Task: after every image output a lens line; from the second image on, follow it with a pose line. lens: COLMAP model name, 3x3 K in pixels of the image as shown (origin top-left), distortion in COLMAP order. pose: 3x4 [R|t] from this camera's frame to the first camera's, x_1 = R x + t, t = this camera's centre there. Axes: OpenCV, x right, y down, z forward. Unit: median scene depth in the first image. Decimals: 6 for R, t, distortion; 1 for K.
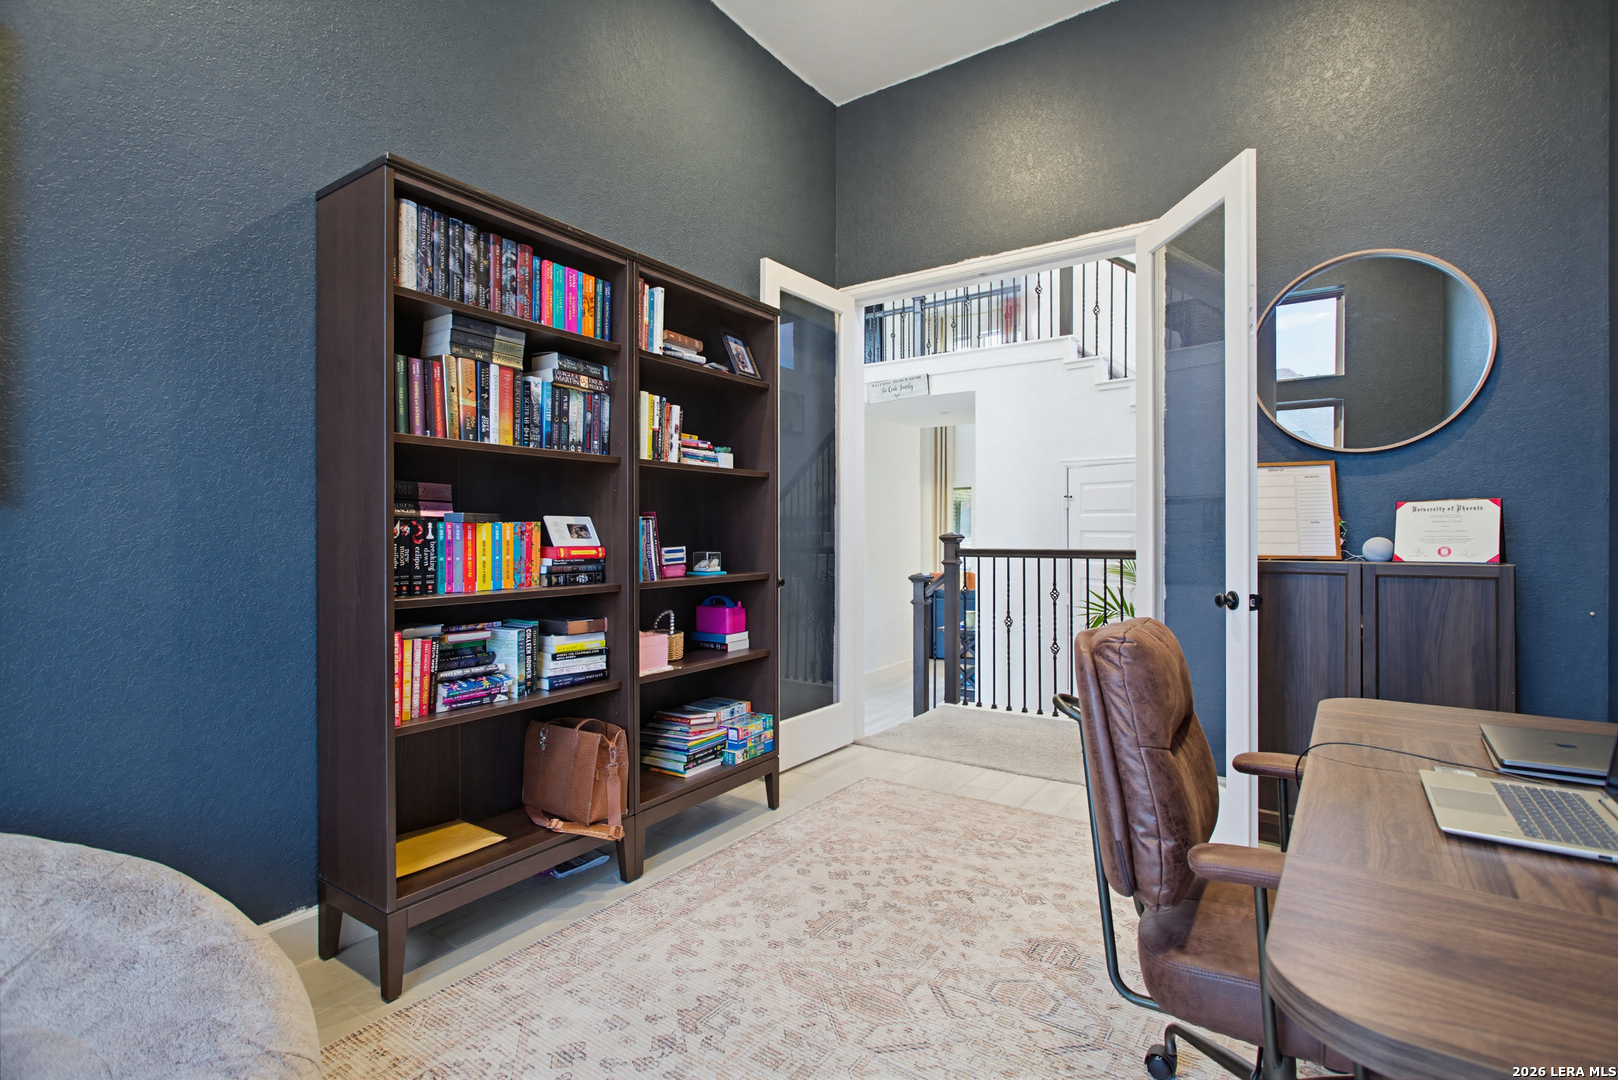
lens RADIAL K [[762.8, 0, 811.3], [0, 762.8, 537.5], [0, 0, 1]] dist [-0.004660, 0.002998]
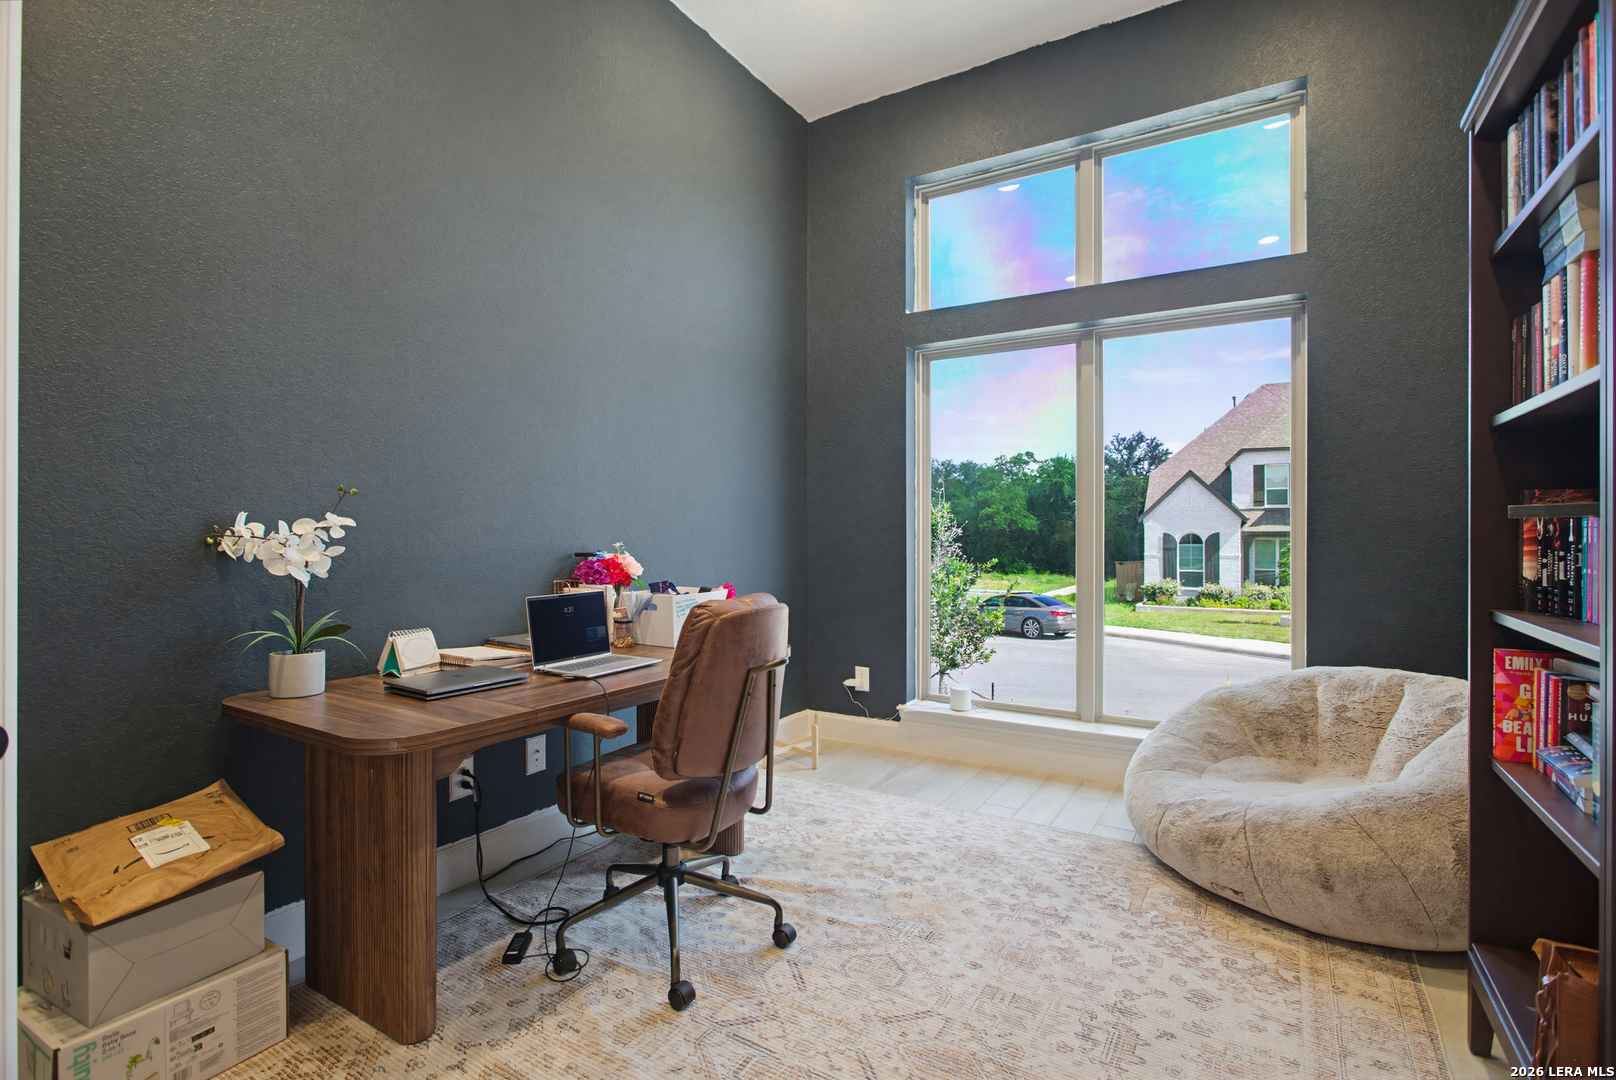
lens RADIAL K [[761.8, 0, 806.1], [0, 761.8, 538.2], [0, 0, 1]] dist [-0.004660, 0.002998]
pose [[-0.998360, -0.001199, -0.057241, 0.308316], [-0.001509, 0.999984, 0.005362, -0.004674], [0.057234, 0.005440, -0.998346, 1.955992]]
